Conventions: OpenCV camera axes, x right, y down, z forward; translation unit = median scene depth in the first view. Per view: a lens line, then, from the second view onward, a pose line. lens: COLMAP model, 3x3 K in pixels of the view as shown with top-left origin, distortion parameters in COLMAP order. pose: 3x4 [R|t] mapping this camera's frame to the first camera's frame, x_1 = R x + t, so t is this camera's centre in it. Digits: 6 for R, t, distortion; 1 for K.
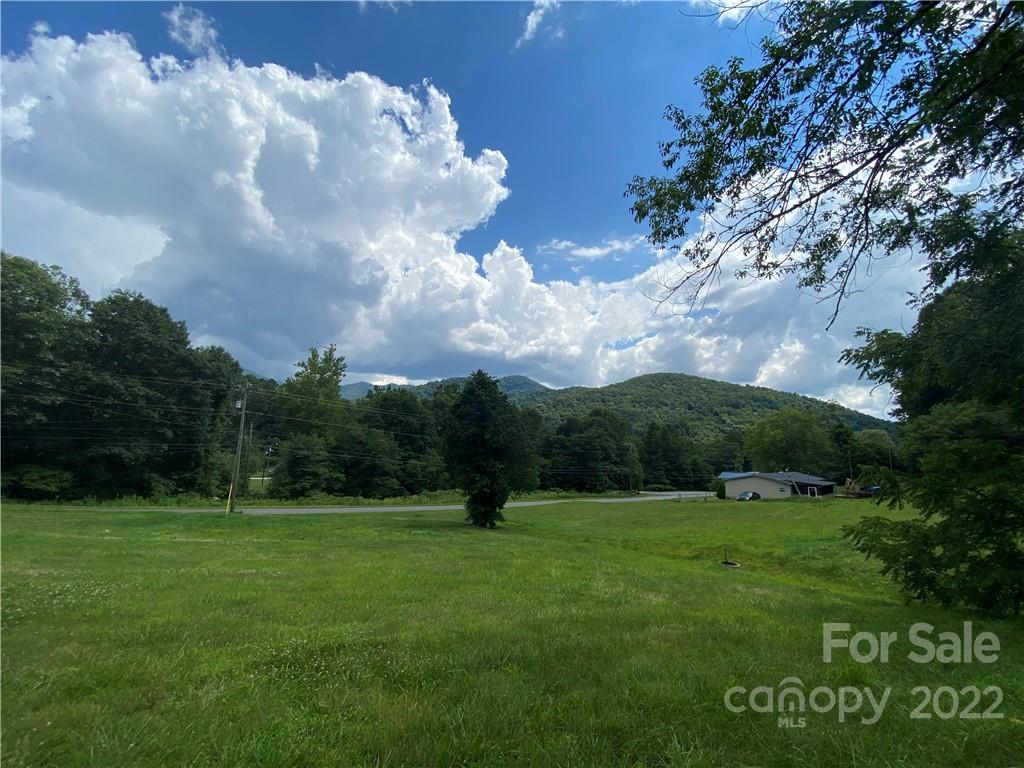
lens RADIAL K [[411.3, 0, 512.0], [0, 411.3, 384.0], [0, 0, 1]] dist [0.016536, -0.016903]
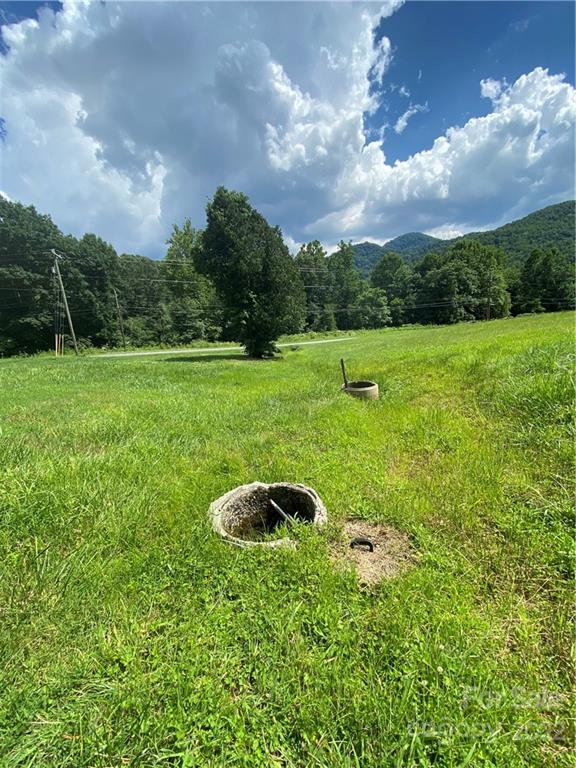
lens RADIAL K [[308.4, 0, 288.0], [0, 308.4, 384.0], [0, 0, 1]] dist [0.016536, -0.016903]
pose [[0.931470, -0.017804, -0.363382, 0.131381], [0.158446, 0.918957, 0.361127, 0.063241], [0.327503, -0.393955, 0.858802, 0.152522]]
